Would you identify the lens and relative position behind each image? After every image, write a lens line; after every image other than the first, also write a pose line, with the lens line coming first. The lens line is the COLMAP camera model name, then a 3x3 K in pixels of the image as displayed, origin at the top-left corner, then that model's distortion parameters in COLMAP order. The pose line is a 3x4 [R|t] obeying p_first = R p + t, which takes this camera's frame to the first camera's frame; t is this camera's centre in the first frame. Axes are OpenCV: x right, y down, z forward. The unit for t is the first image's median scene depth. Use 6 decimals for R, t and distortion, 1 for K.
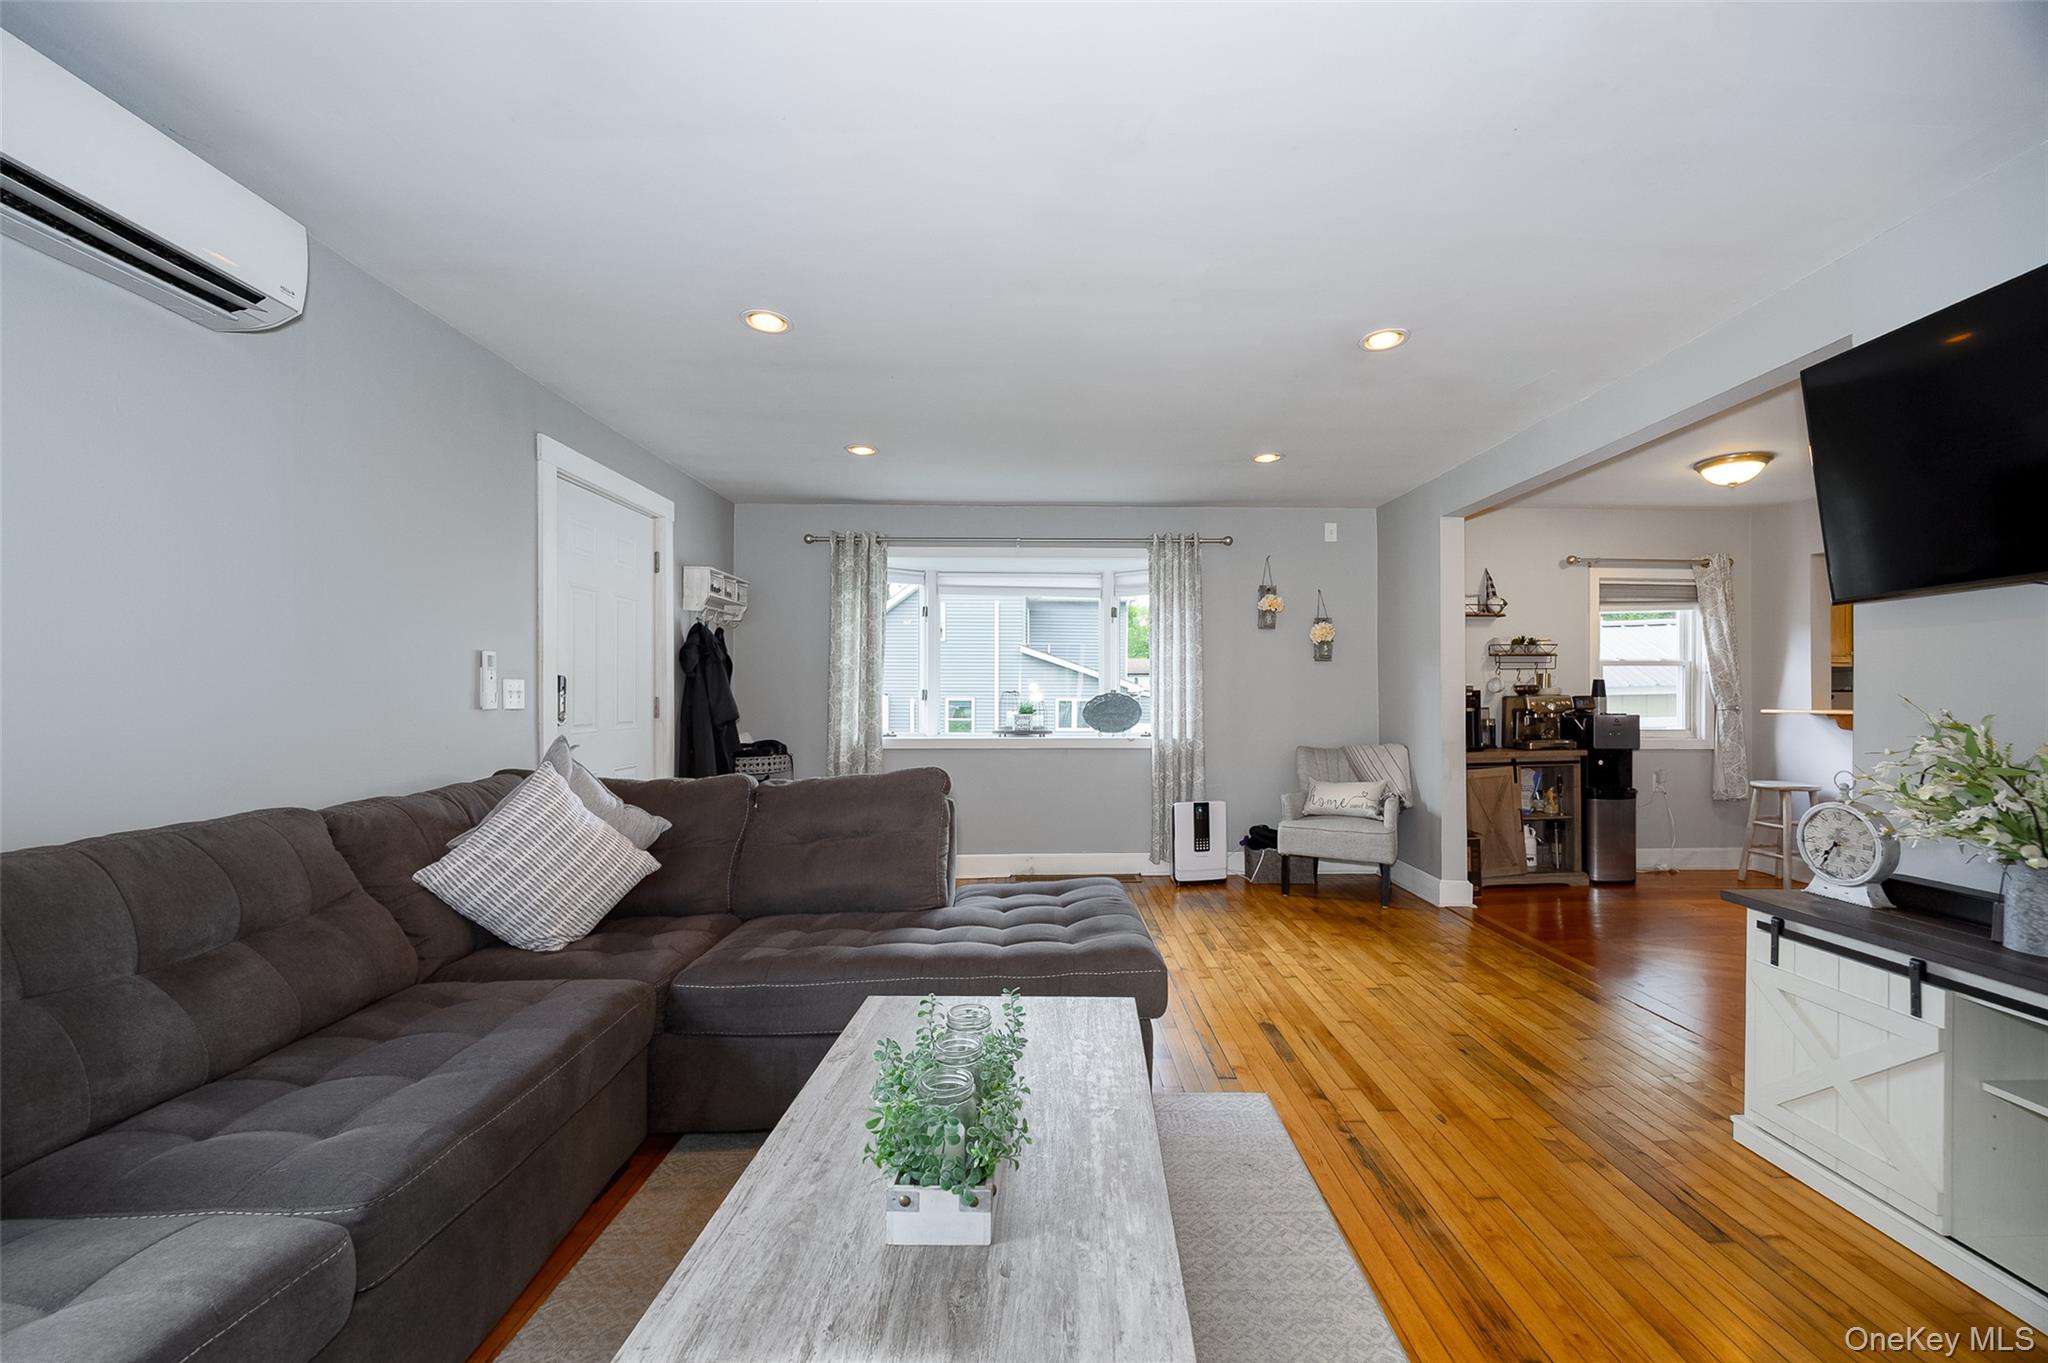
lens RADIAL K [[818.1, 0, 1078.0], [0, 818.1, 693.4], [0, 0, 1]] dist [-0.000920, -0.000050]
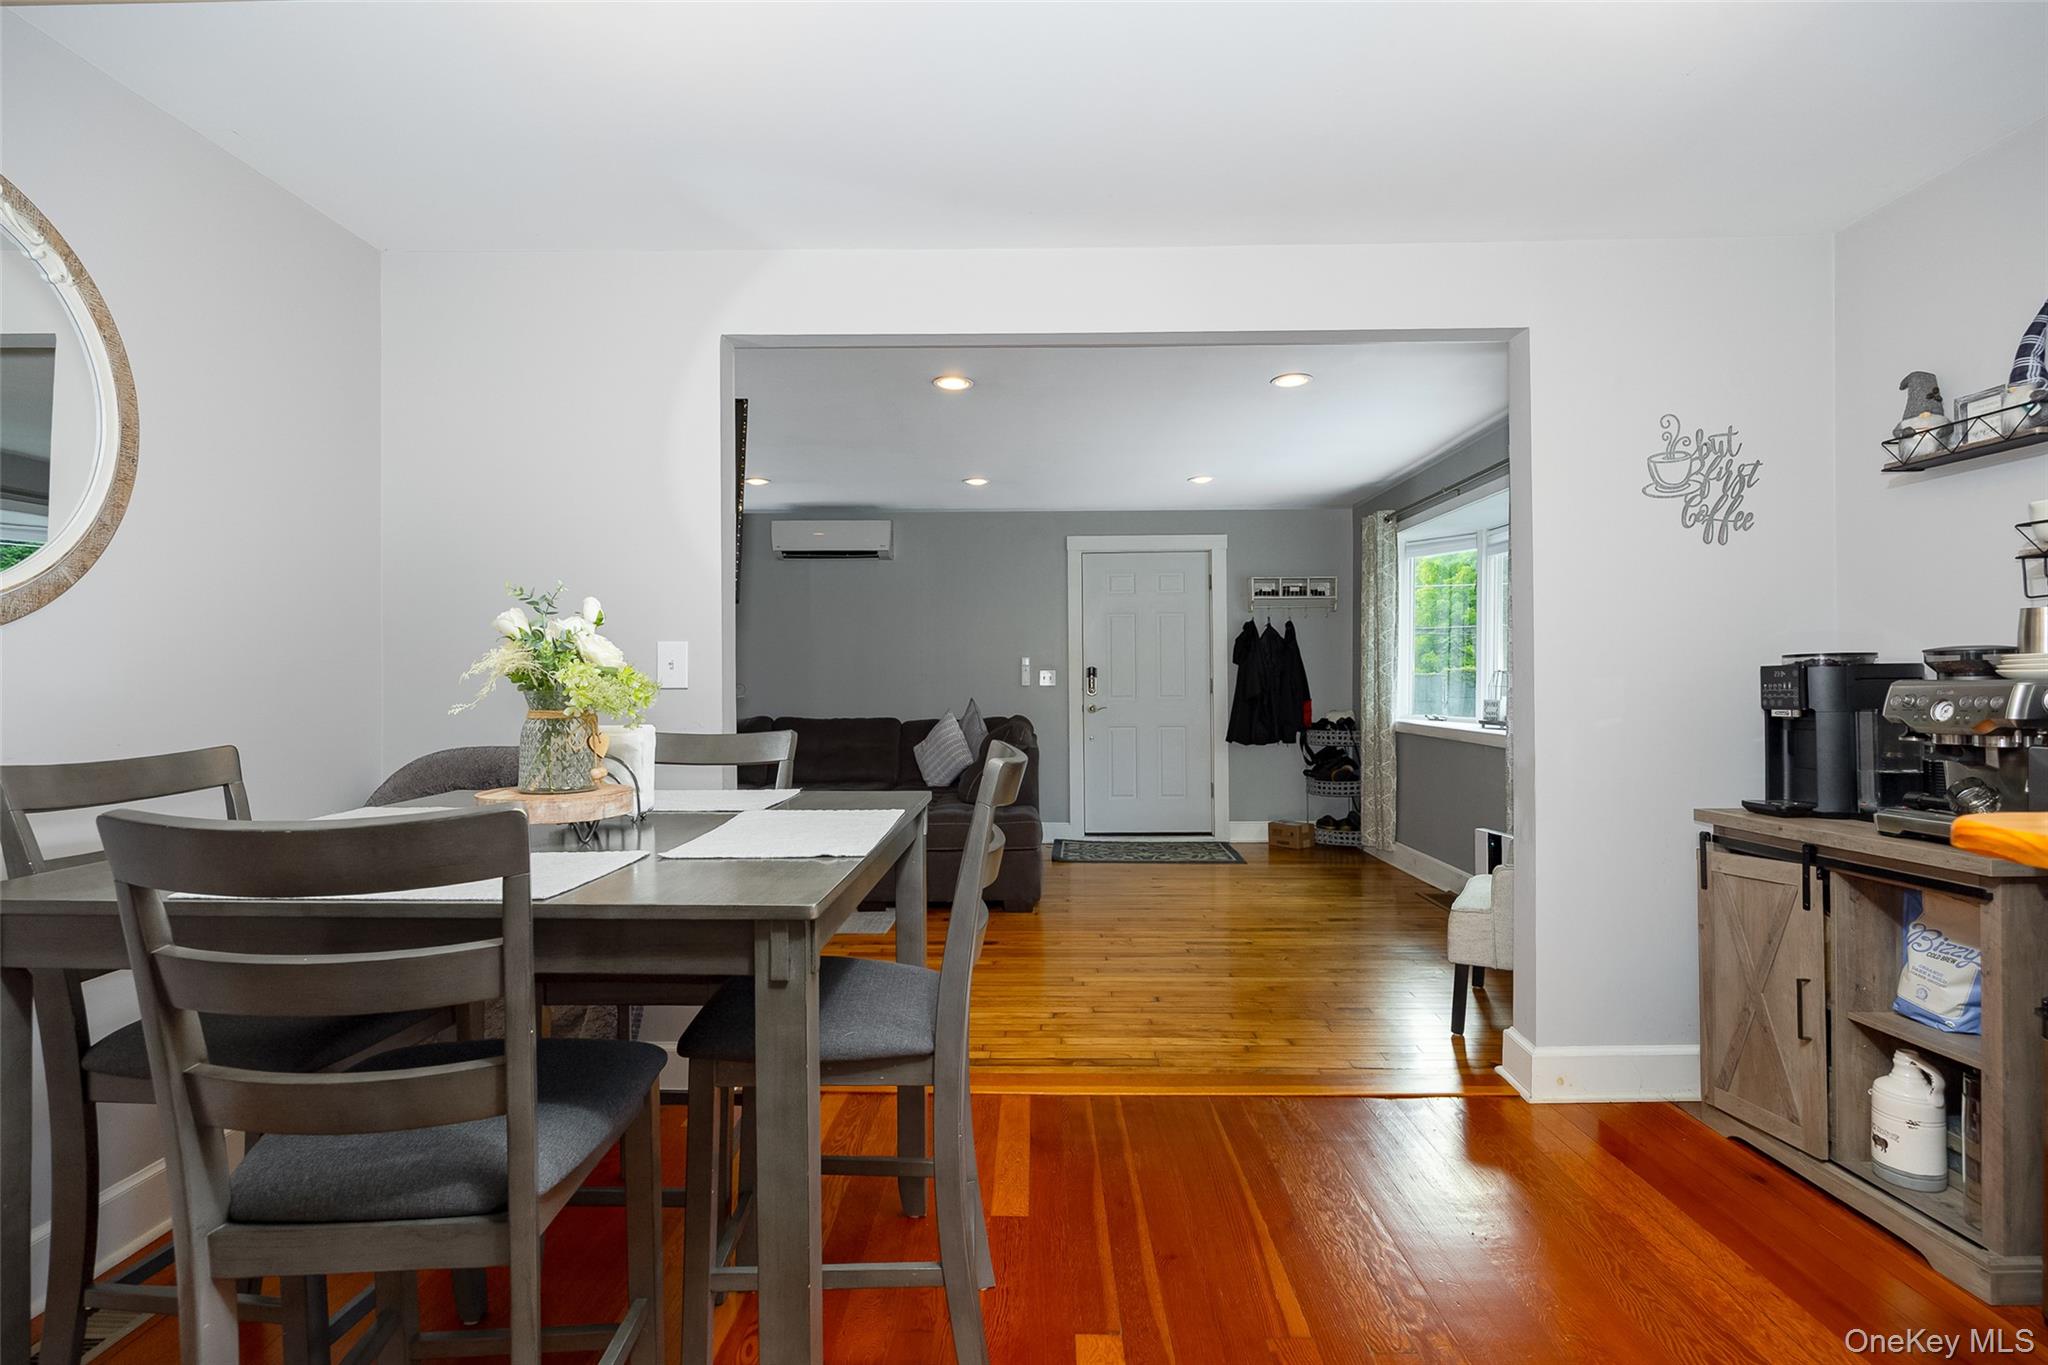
lens RADIAL K [[980.3, 0, 1024.0], [0, 980.3, 682.5], [0, 0, 1]] dist [-0.001605, -0.000677]
pose [[-0.057695, 0.004020, -0.998326, 0.973573], [0.003919, 0.999985, 0.003800, 0.001112], [0.998327, -0.003694, -0.057710, 0.642881]]
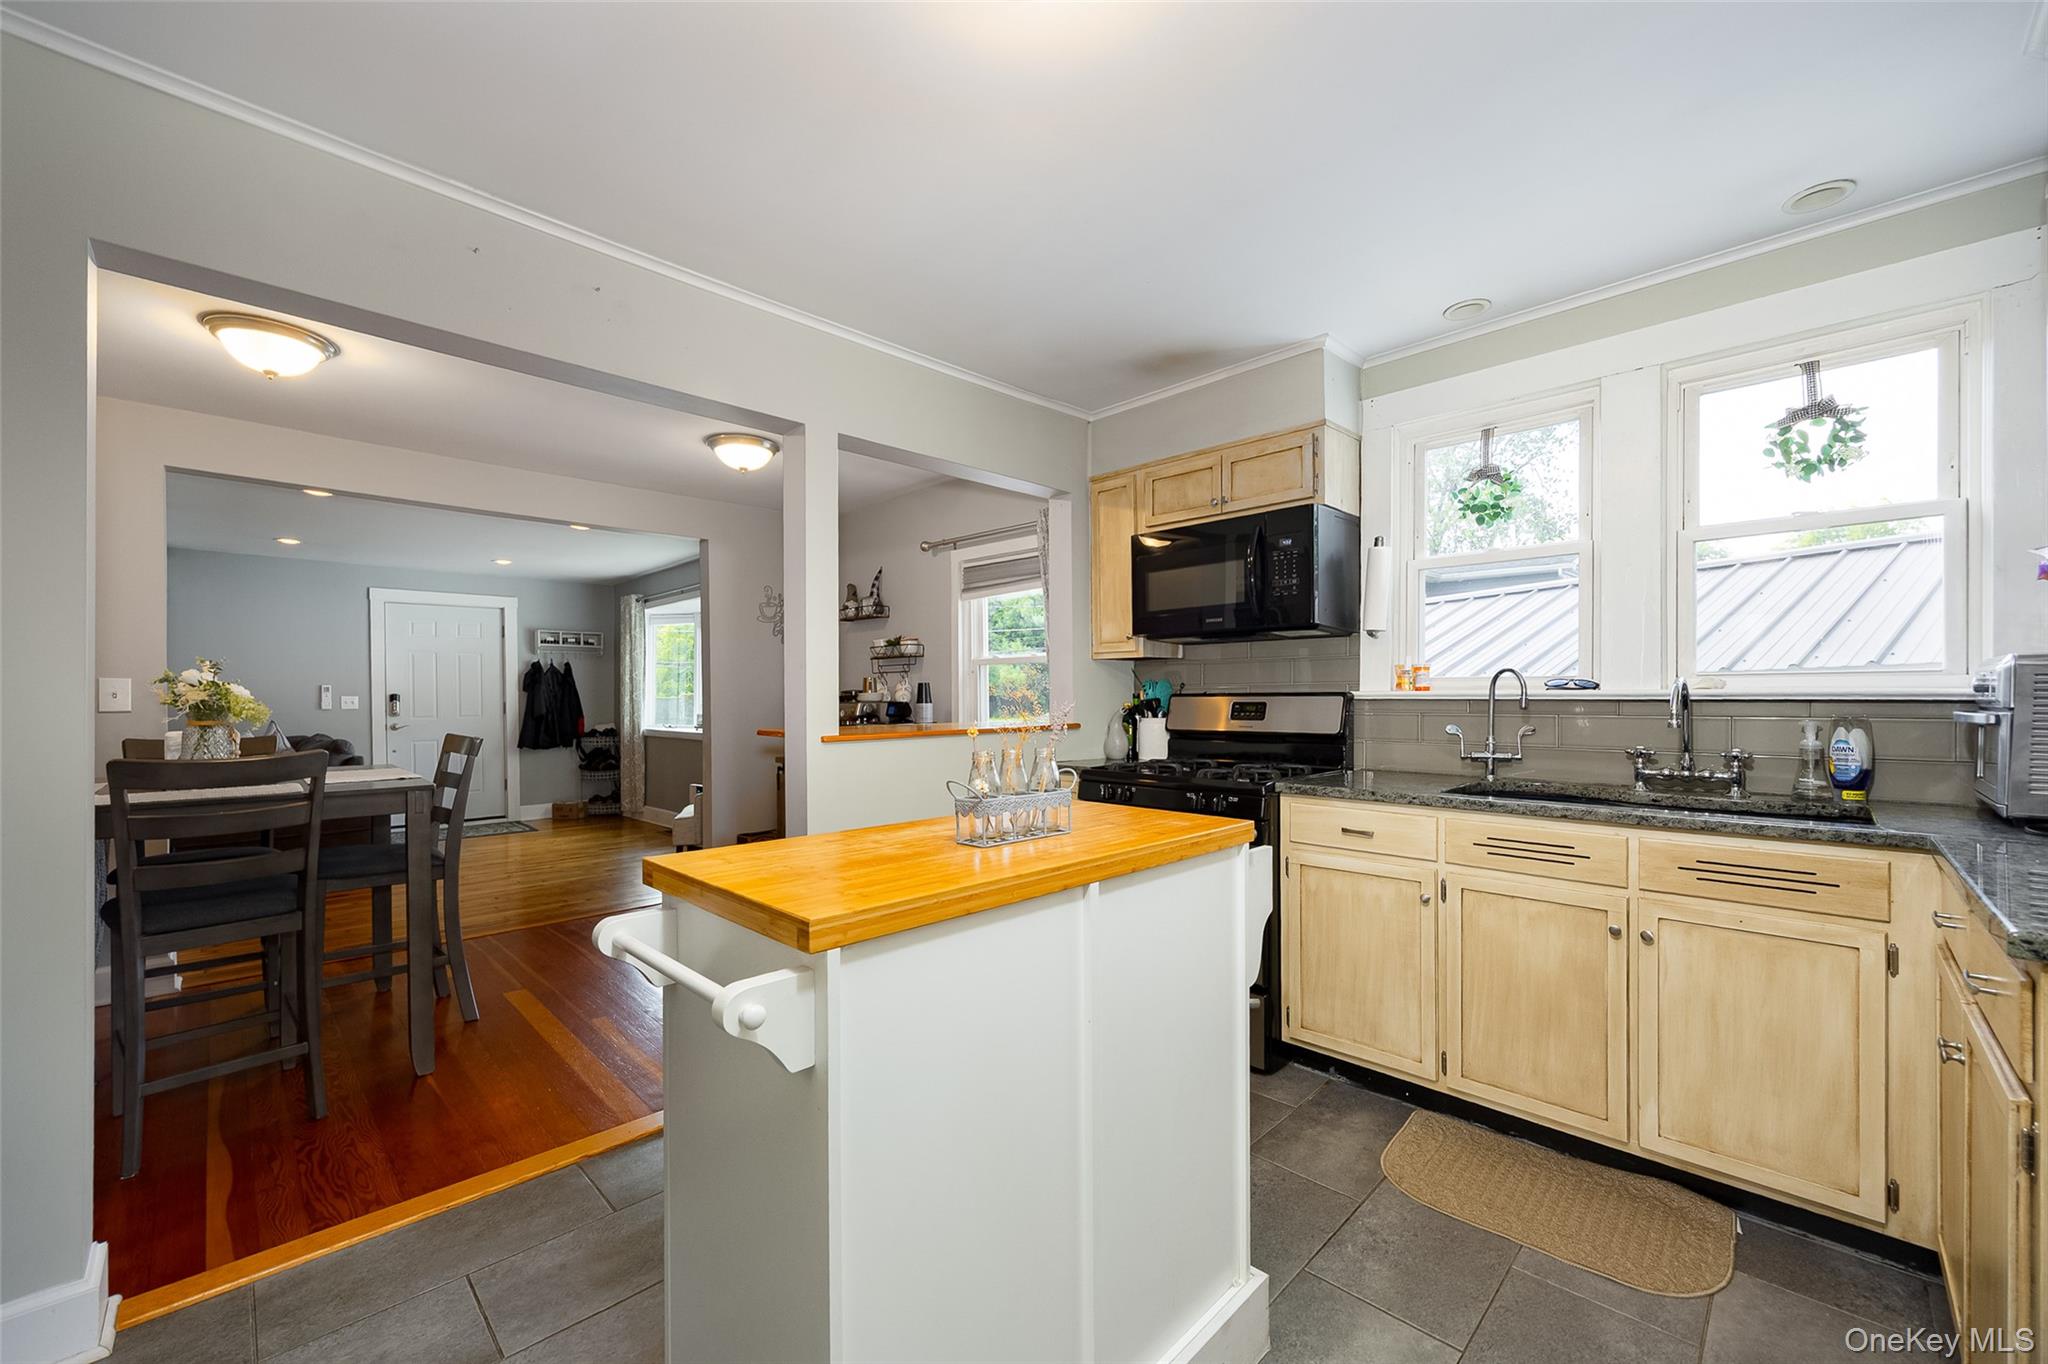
lens RADIAL K [[803.1, 0, 1009.0], [0, 803.1, 695.3], [0, 0, 1]] dist [-0.001480, -0.000093]
pose [[0.670330, -0.007176, -0.742028, 1.368746], [0.006889, 0.999970, -0.003447, 0.000106], [0.742031, -0.002801, 0.670360, 0.513325]]
